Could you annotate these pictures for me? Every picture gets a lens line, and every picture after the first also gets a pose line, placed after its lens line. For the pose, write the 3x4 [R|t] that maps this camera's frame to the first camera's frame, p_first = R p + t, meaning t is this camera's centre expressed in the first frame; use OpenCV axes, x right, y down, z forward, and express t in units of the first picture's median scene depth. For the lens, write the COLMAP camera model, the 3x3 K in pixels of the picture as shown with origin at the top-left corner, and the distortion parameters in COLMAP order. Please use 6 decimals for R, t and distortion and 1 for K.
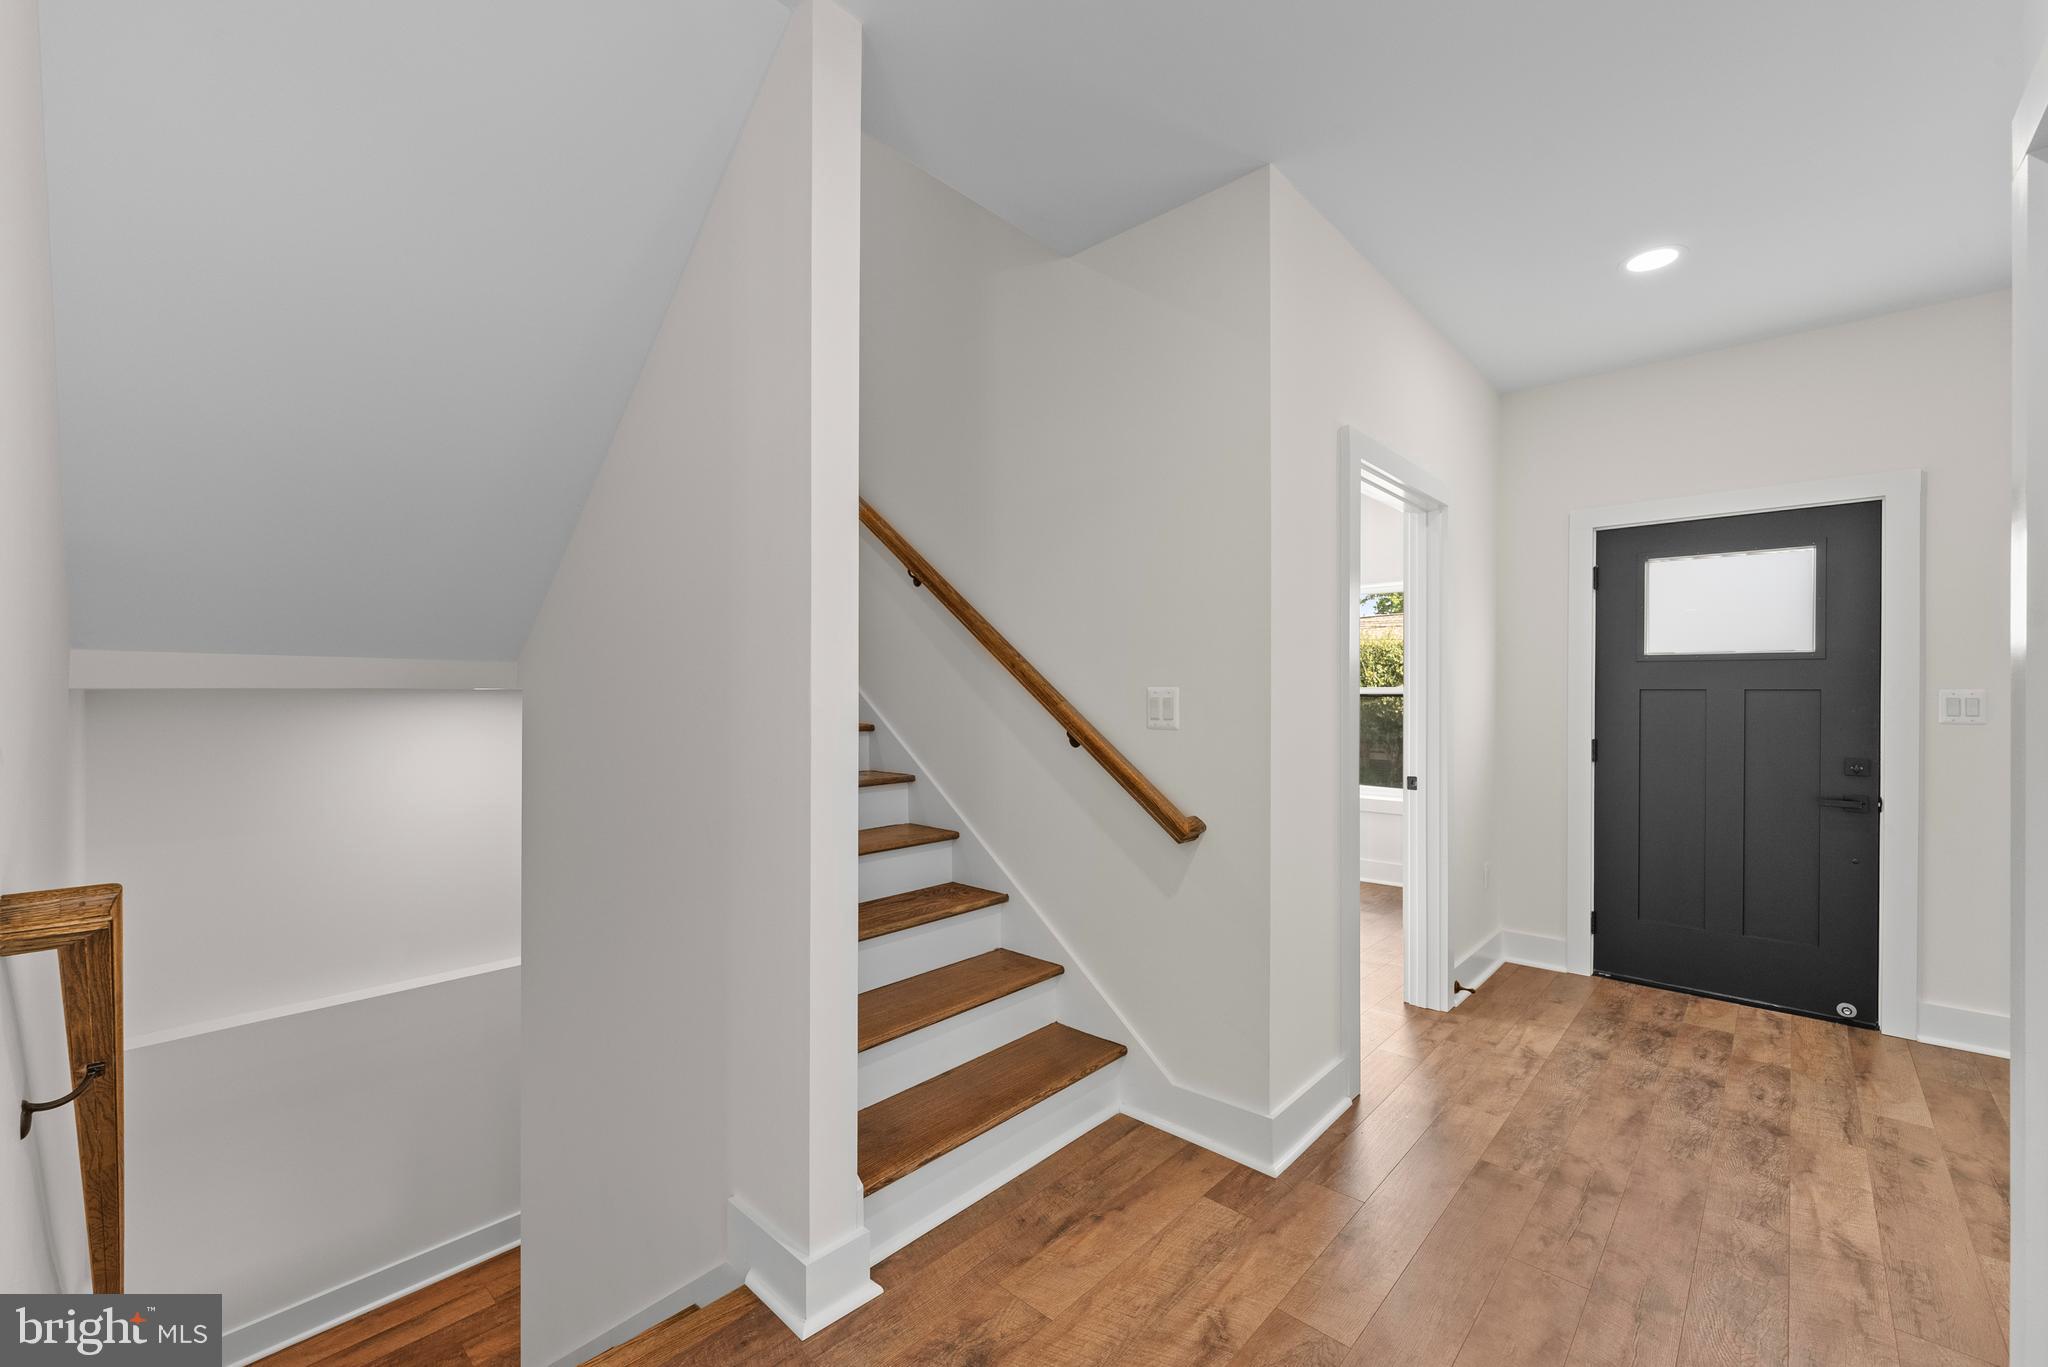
lens RADIAL K [[834.0, 0, 1016.6], [0, 834.0, 692.5], [0, 0, 1]] dist [-0.000893, -0.000595]
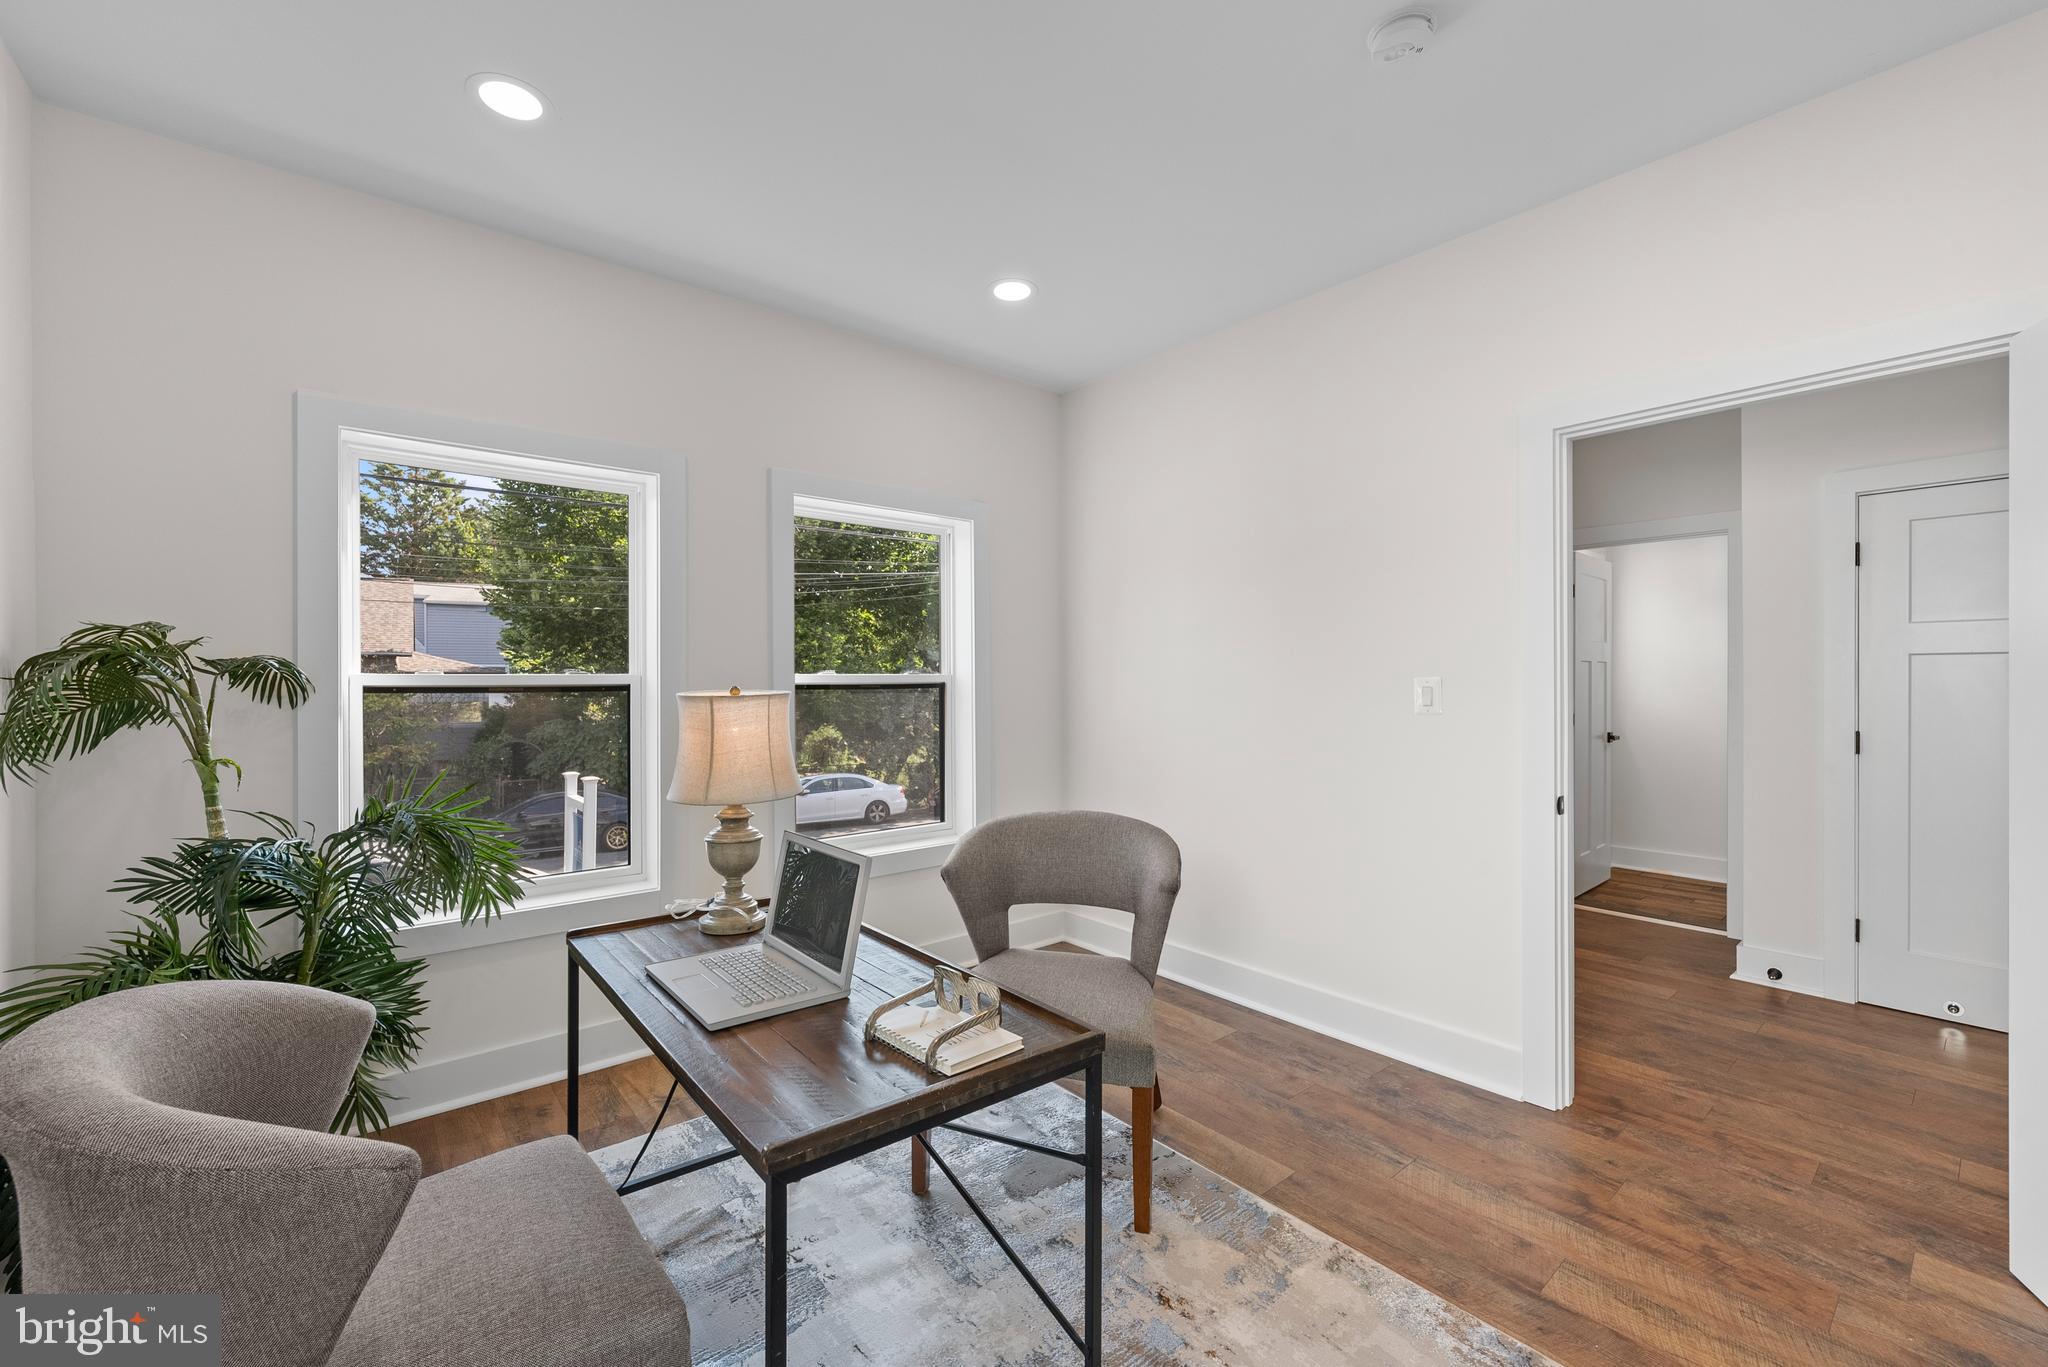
lens RADIAL K [[834.0, 0, 1016.6], [0, 834.0, 692.5], [0, 0, 1]] dist [-0.000893, -0.000595]
pose [[0.131165, -0.013953, 0.991262, -0.359690], [0.004316, 0.999900, 0.013504, -0.000311], [-0.991351, 0.002507, 0.131212, 1.631113]]
